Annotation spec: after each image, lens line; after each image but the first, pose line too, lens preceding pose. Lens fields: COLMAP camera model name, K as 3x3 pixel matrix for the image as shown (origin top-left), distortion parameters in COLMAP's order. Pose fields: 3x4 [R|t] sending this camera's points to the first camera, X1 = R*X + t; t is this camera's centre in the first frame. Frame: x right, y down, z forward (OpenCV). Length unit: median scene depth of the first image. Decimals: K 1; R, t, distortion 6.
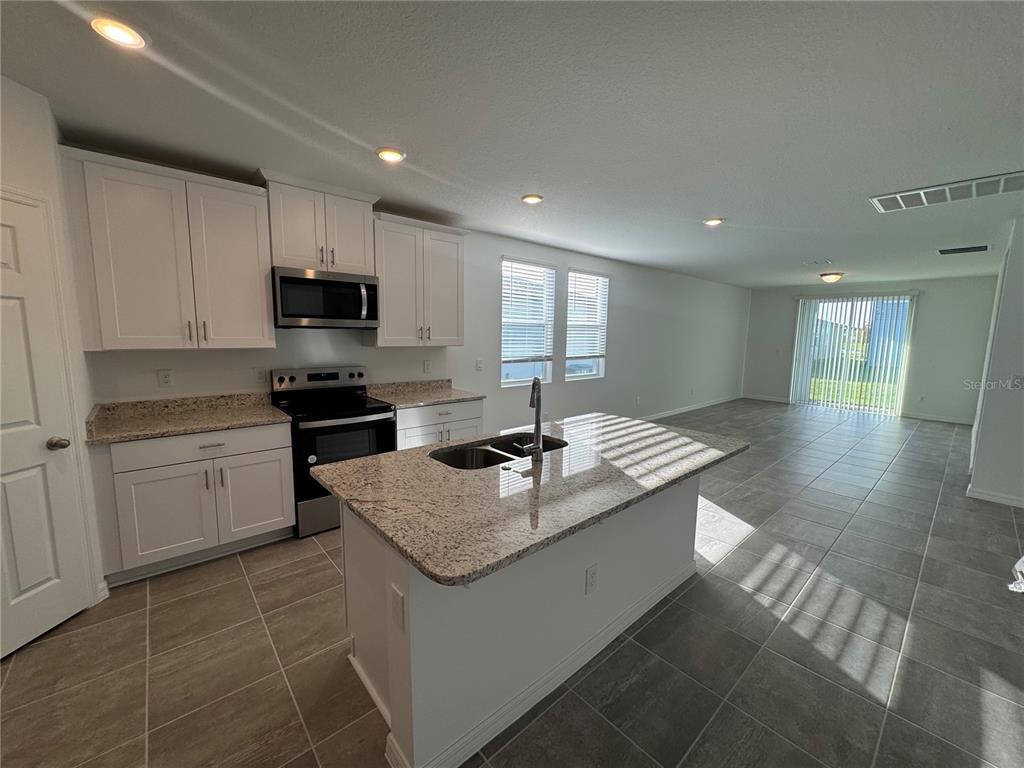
lens RADIAL K [[400.0, 0, 490.0], [0, 400.0, 383.0], [0, 0, 1]] dist [-0.001115, -0.000163]
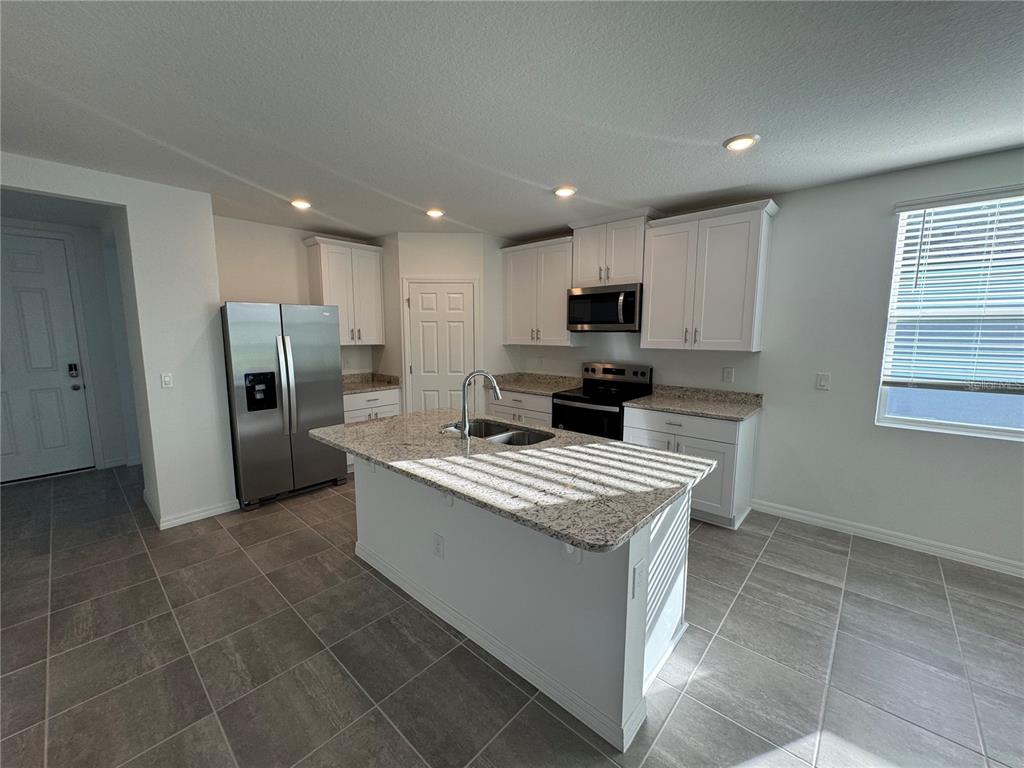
lens RADIAL K [[404.3, 0, 541.5], [0, 404.3, 387.4], [0, 0, 1]] dist [-0.000786, -0.000043]
pose [[0.181241, 0.117716, -0.976368, 0.910172], [-0.122313, 0.987800, 0.096390, -0.072341], [0.975803, 0.101953, 0.193428, 0.665414]]
